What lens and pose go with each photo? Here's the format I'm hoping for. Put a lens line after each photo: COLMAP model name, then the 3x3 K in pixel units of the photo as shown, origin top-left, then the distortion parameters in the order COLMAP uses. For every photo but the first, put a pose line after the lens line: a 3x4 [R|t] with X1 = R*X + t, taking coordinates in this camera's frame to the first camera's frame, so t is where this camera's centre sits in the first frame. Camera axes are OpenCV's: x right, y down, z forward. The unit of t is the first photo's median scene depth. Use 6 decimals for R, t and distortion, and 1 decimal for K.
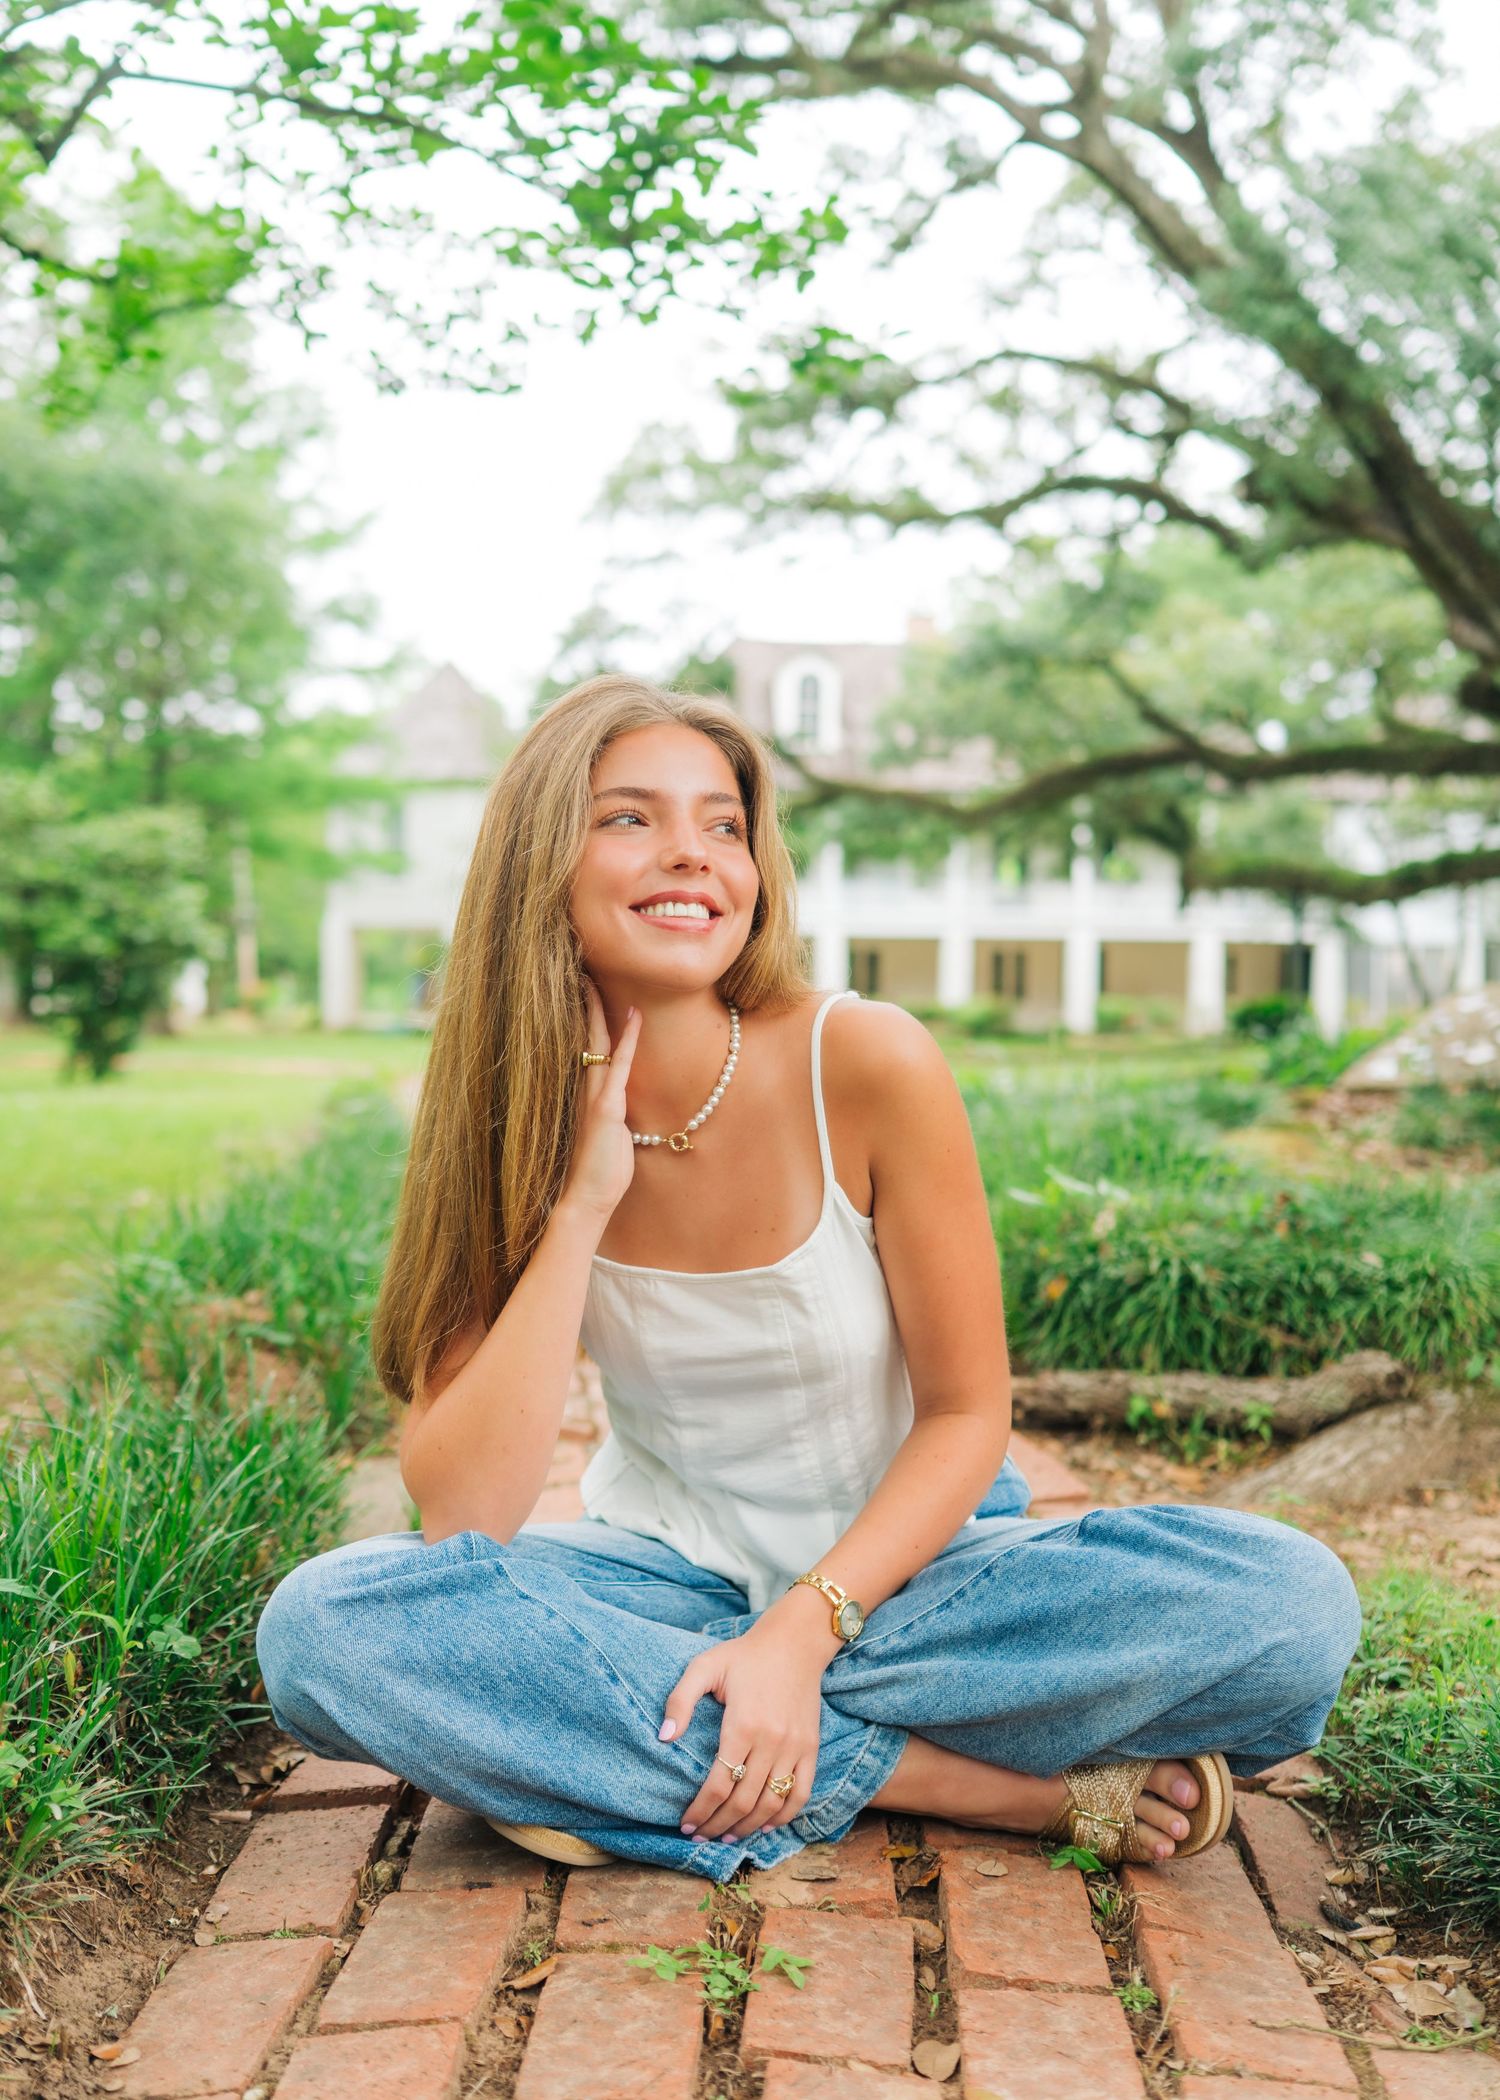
lens RADIAL K [[2314.2, 0, 692.2], [0, 2314.2, 1025.4], [0, 0, 1]] dist [-0.008366, 0.005415]
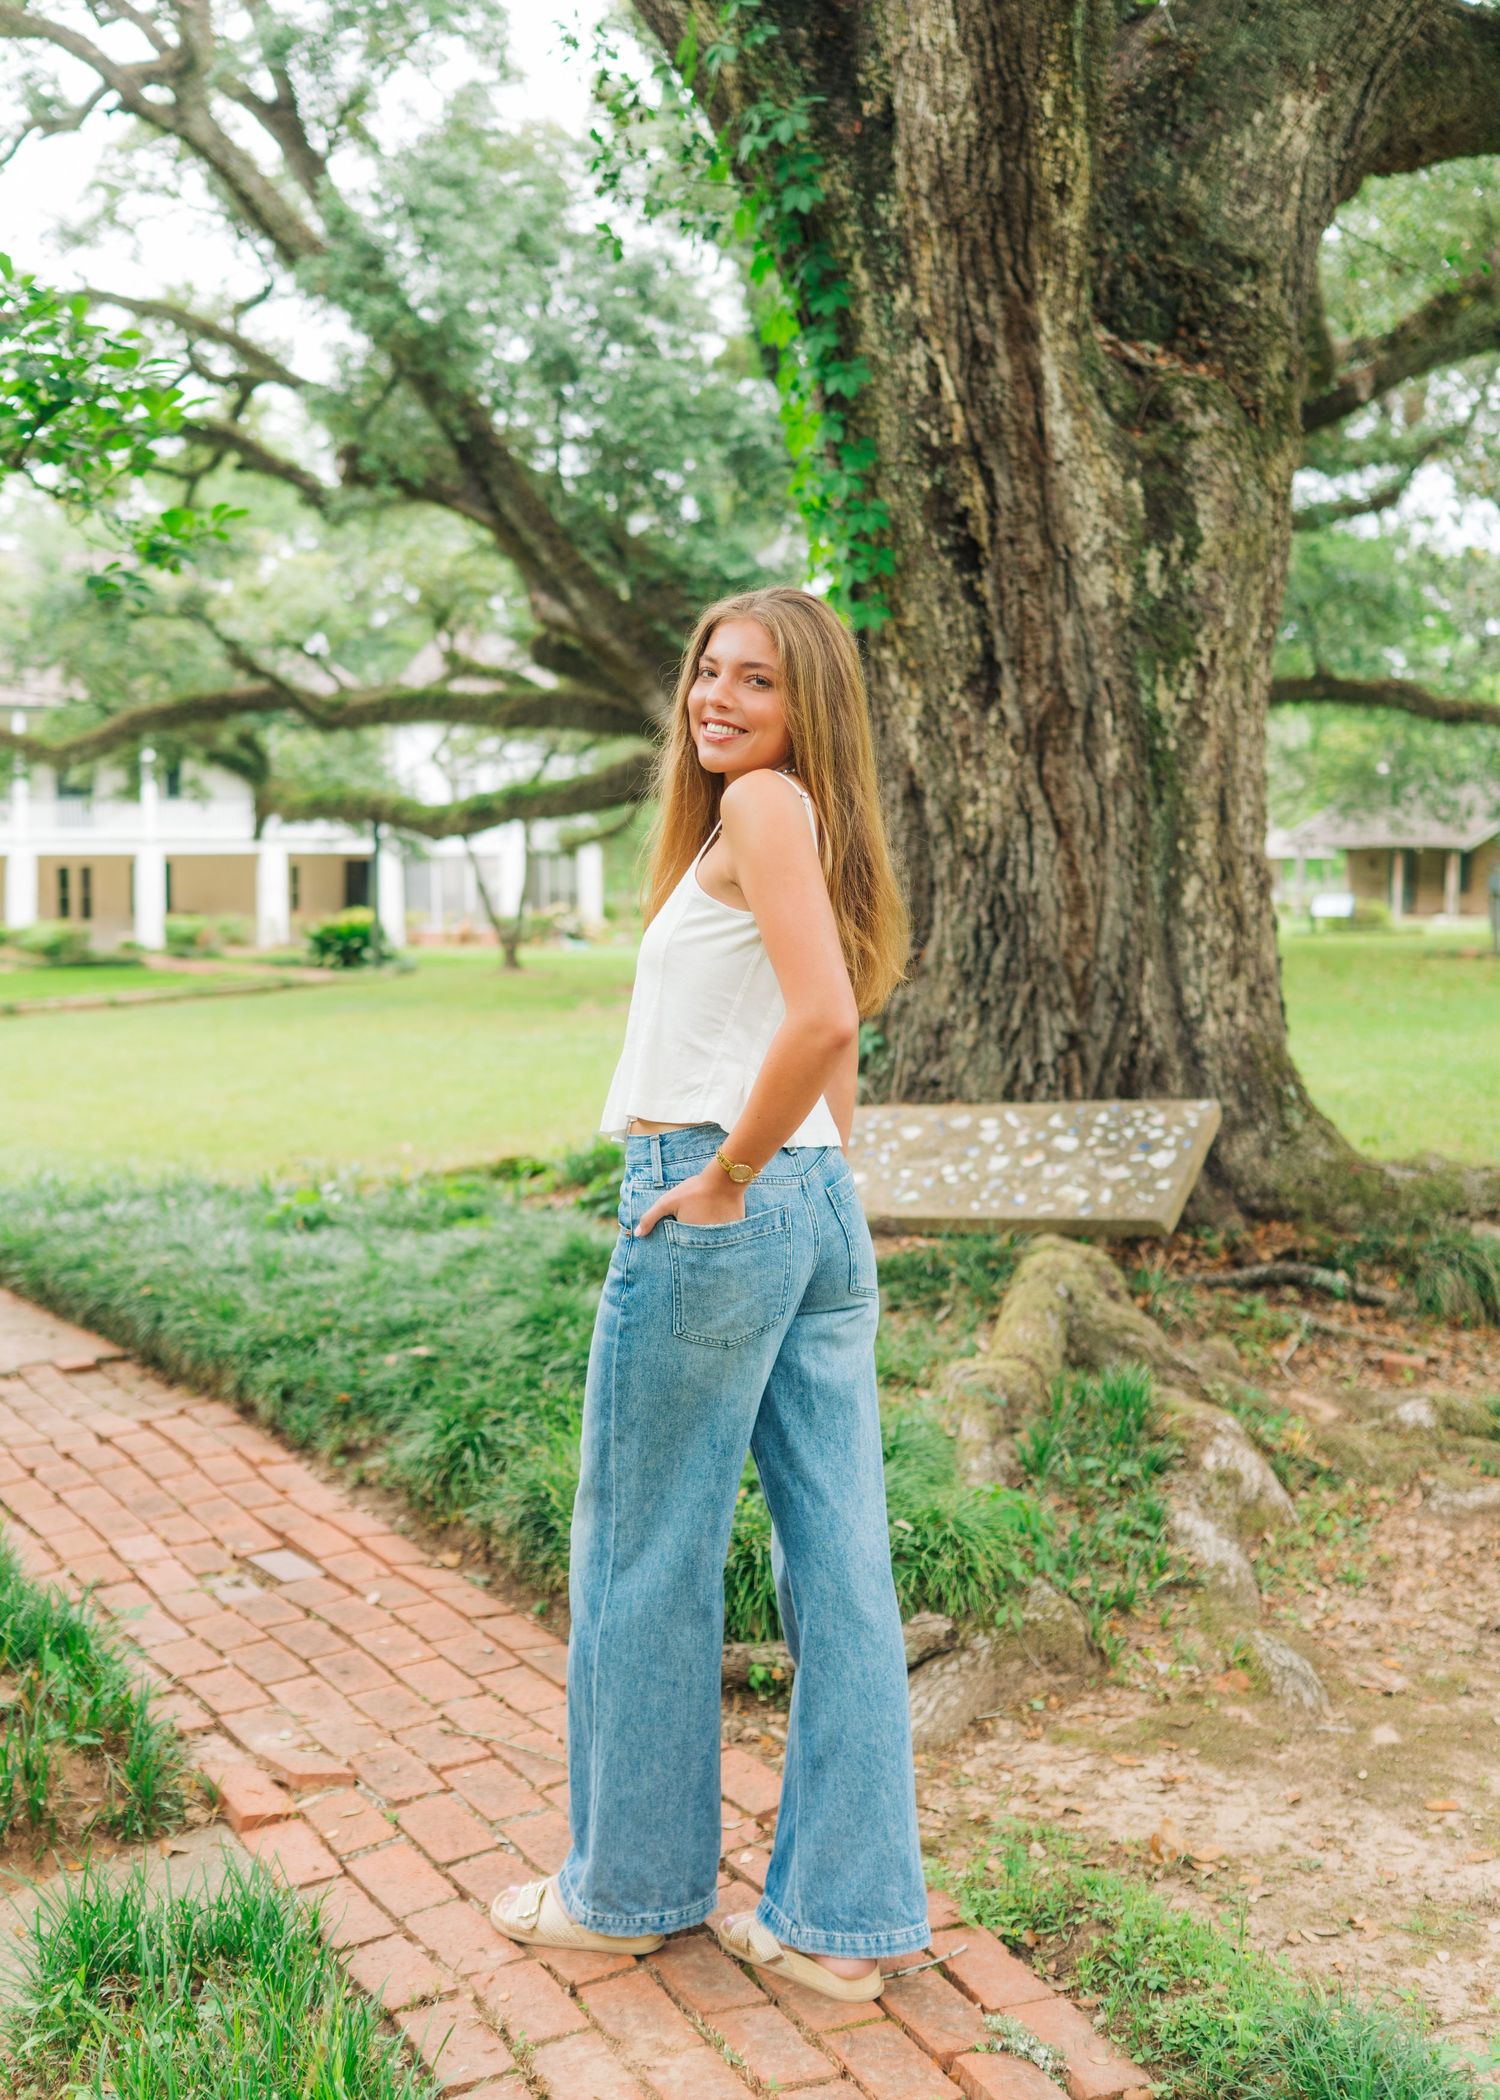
lens RADIAL K [[2303.6, 0, 703.1], [0, 2303.6, 950.8], [0, 0, 1]] dist [-0.012831, 0.018139]
pose [[0.913927, -0.032233, 0.404598, -0.045568], [0.025214, 0.999425, 0.022667, -0.035686], [-0.405096, -0.010515, 0.914214, -0.019880]]
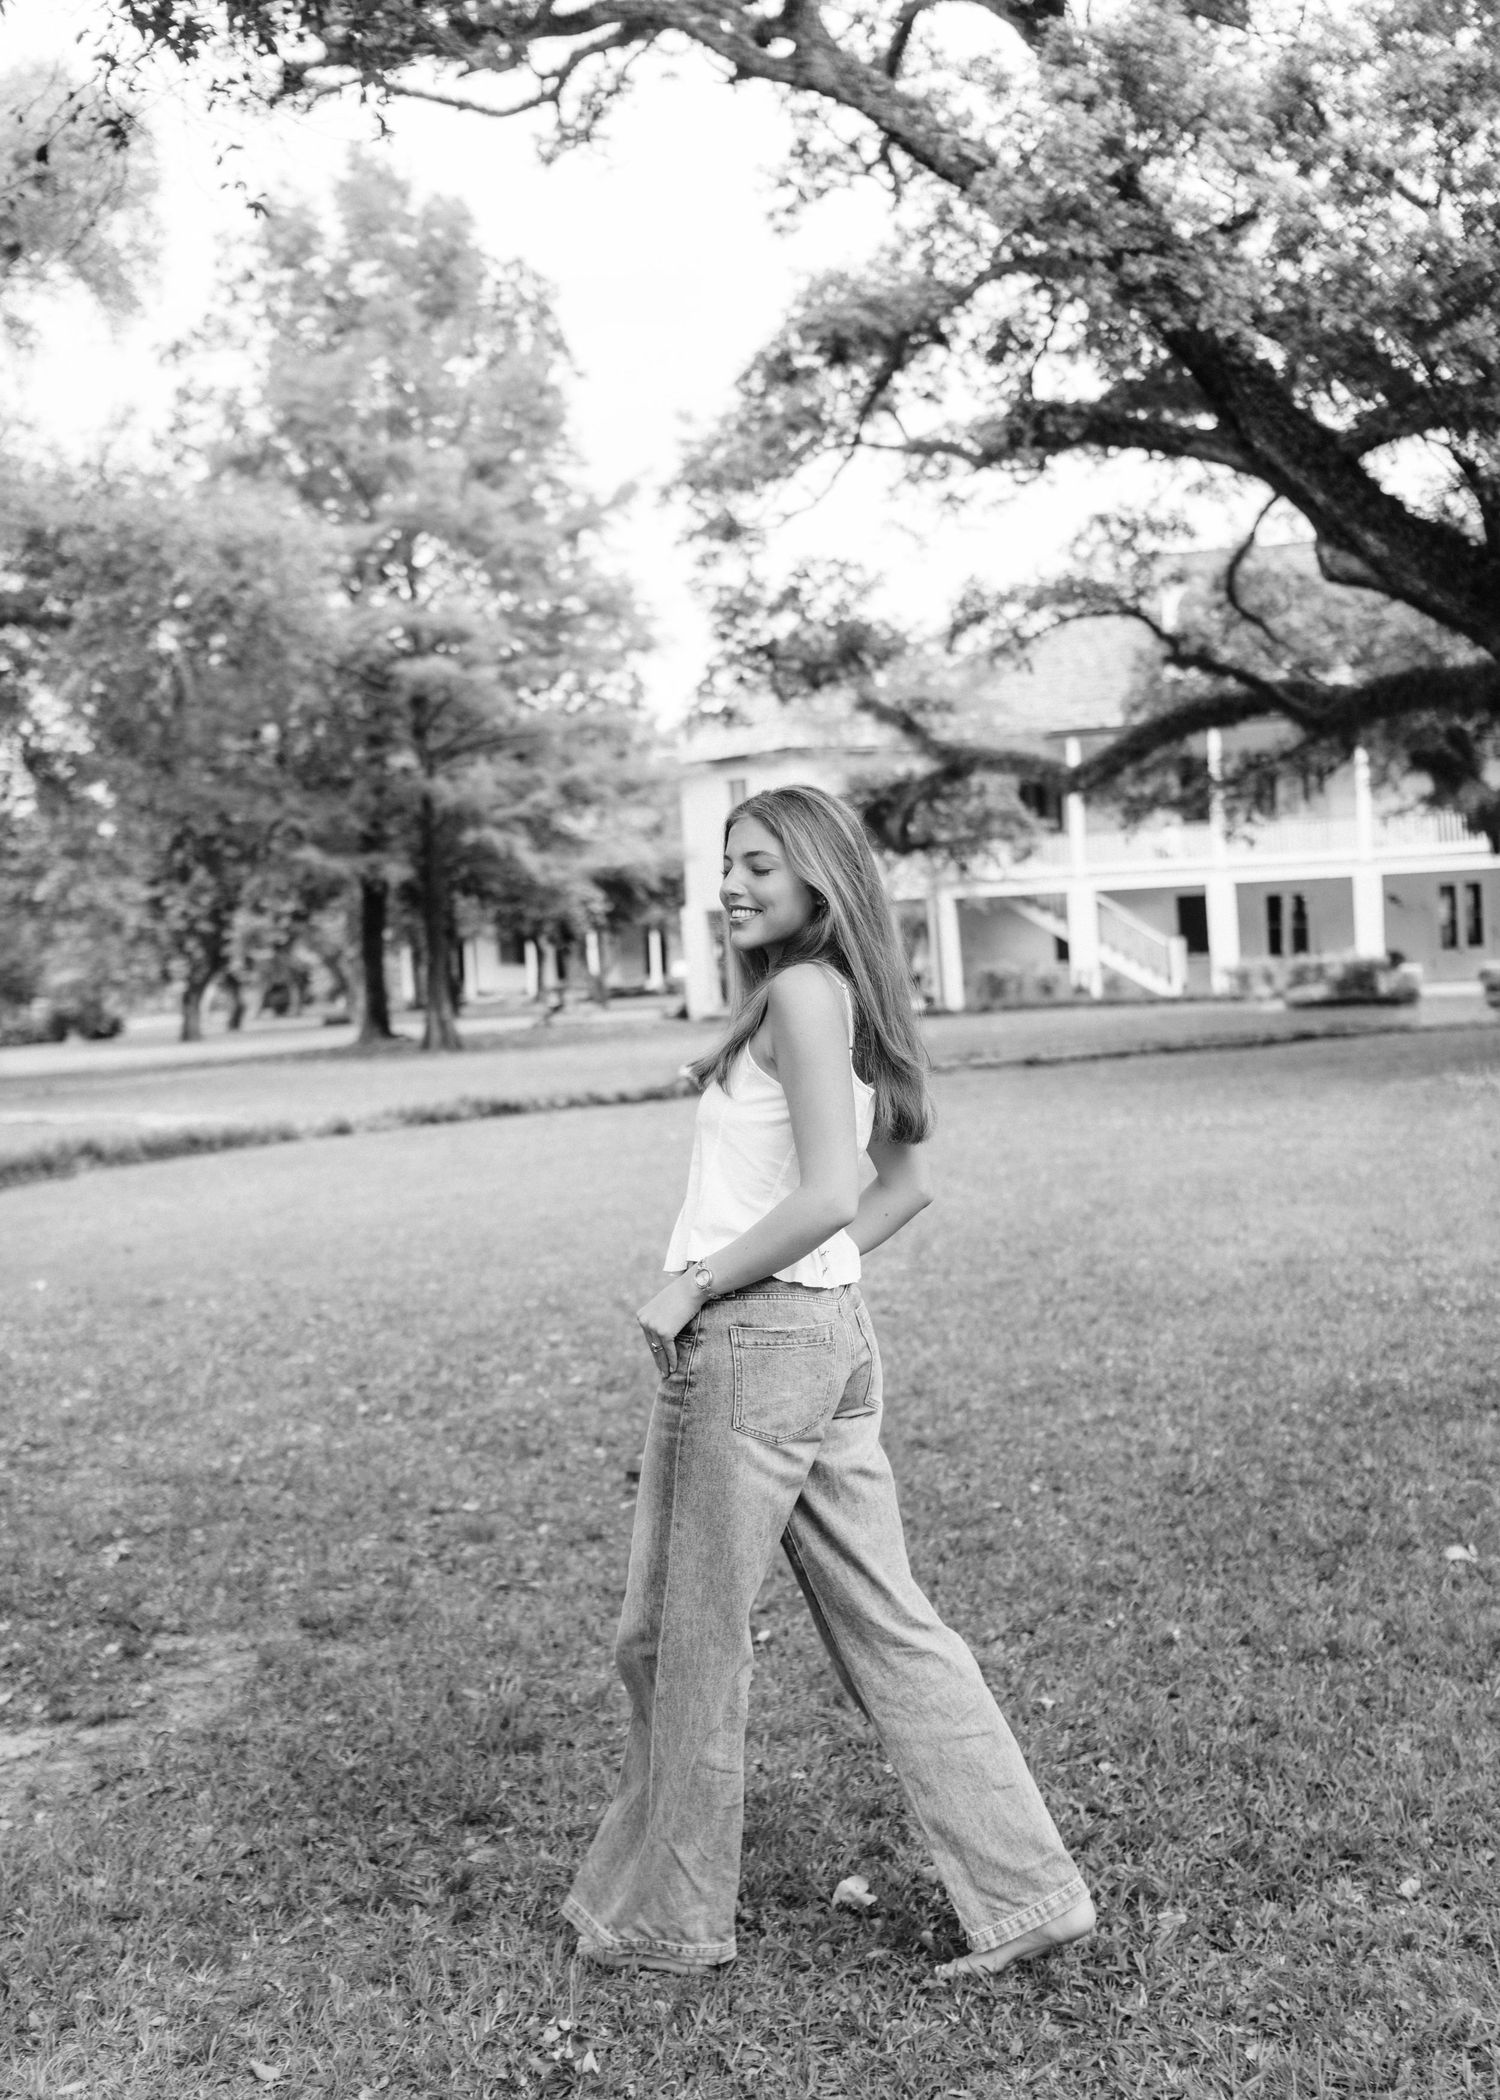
lens RADIAL K [[2499.5, 0, 726.8], [0, 2499.5, 1004.6], [0, 0, 1]] dist [0.004471, 0.002696]
pose [[0.951114, -0.050532, -0.304679, 0.448470], [0.055616, 0.998420, 0.008022, -0.031887], [0.303792, -0.024575, 0.952421, 0.072472]]
